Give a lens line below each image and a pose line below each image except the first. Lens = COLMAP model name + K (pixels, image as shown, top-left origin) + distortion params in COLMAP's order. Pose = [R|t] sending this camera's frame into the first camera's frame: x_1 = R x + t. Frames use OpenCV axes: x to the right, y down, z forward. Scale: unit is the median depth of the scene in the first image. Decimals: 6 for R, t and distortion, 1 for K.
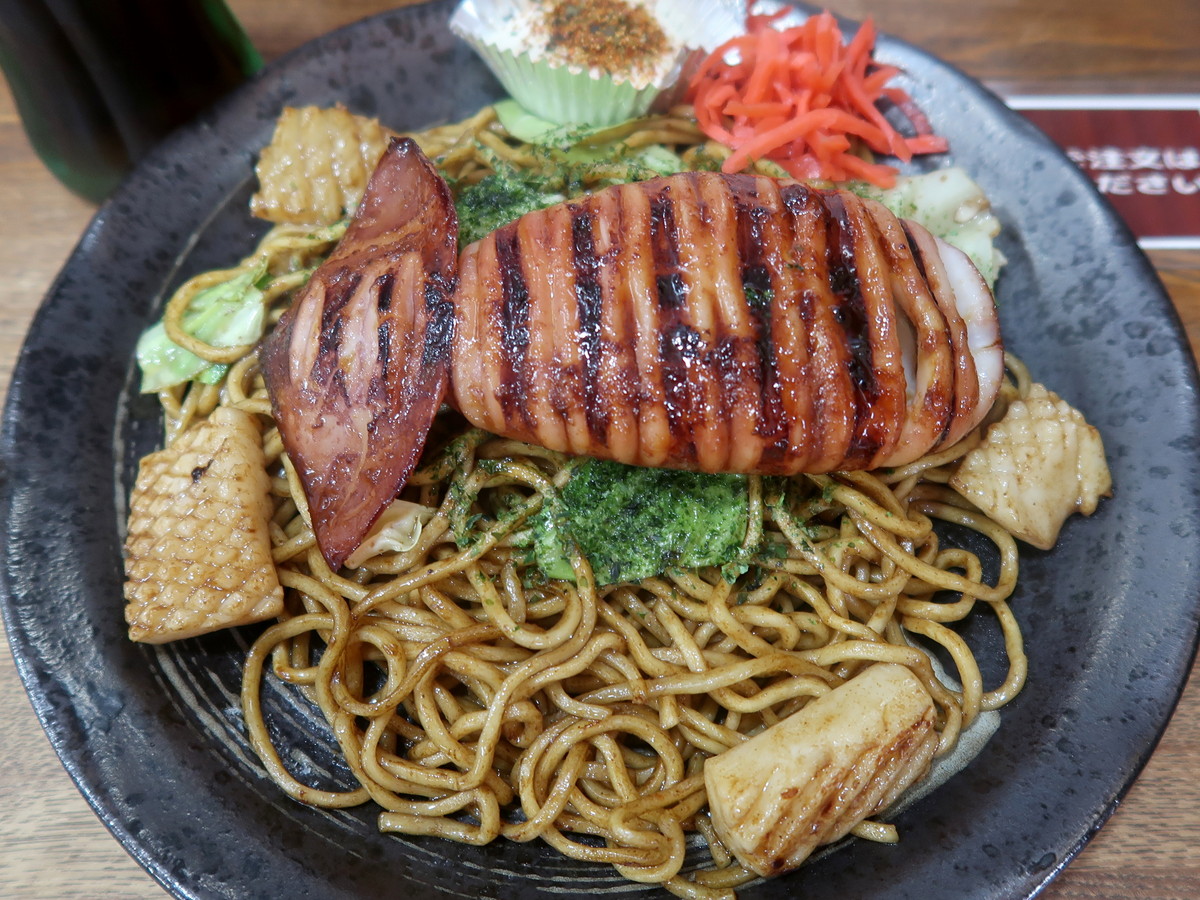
lens RADIAL K [[1347.4, 0, 761.4], [0, 1347.4, 450.1], [0, 0, 1]] dist [-0.004011, -0.010410]
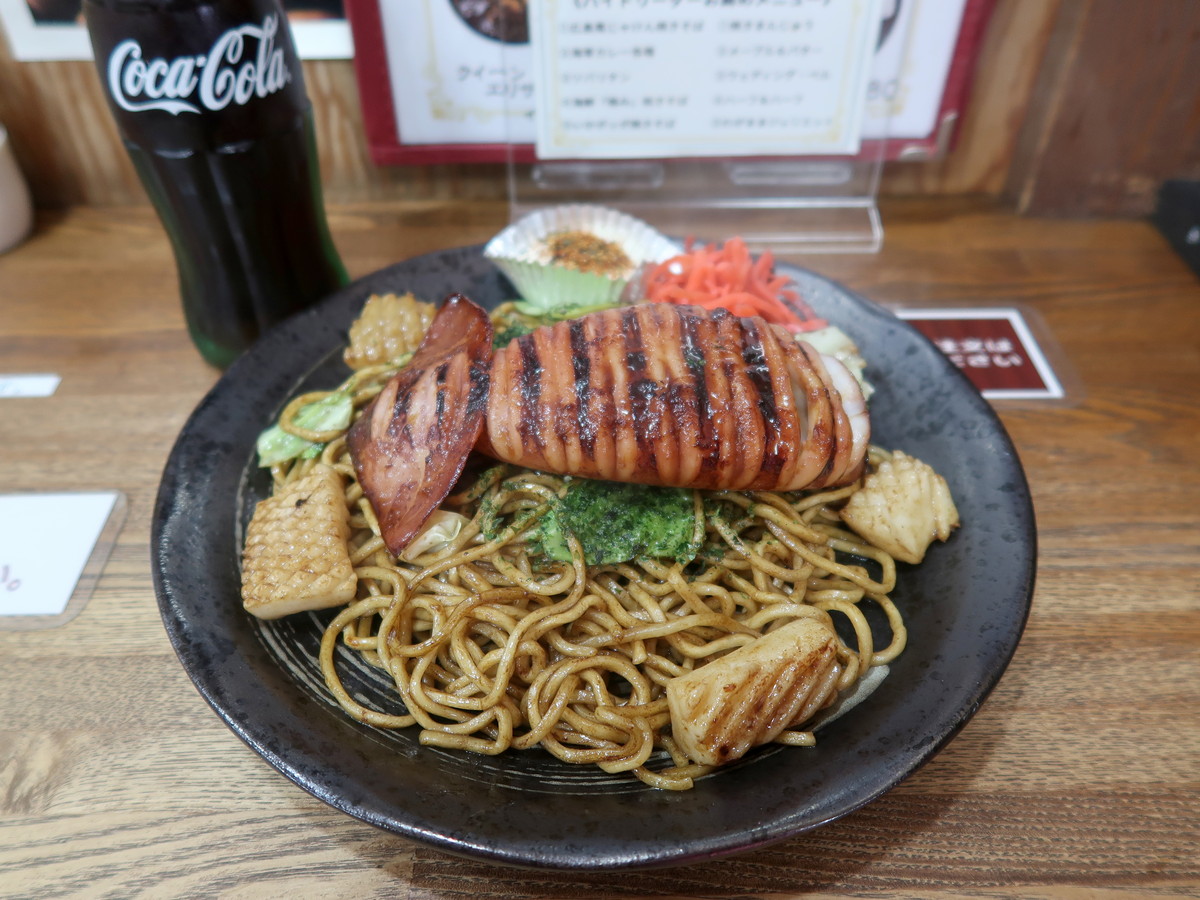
lens RADIAL K [[1347.4, 0, 761.4], [0, 1347.4, 450.1], [0, 0, 1]] dist [-0.004011, -0.010410]
pose [[0.998611, -0.039496, 0.034866, 0.014230], [0.049951, 0.920178, -0.388300, 0.535554], [-0.016746, 0.389503, 0.920873, -0.321558]]
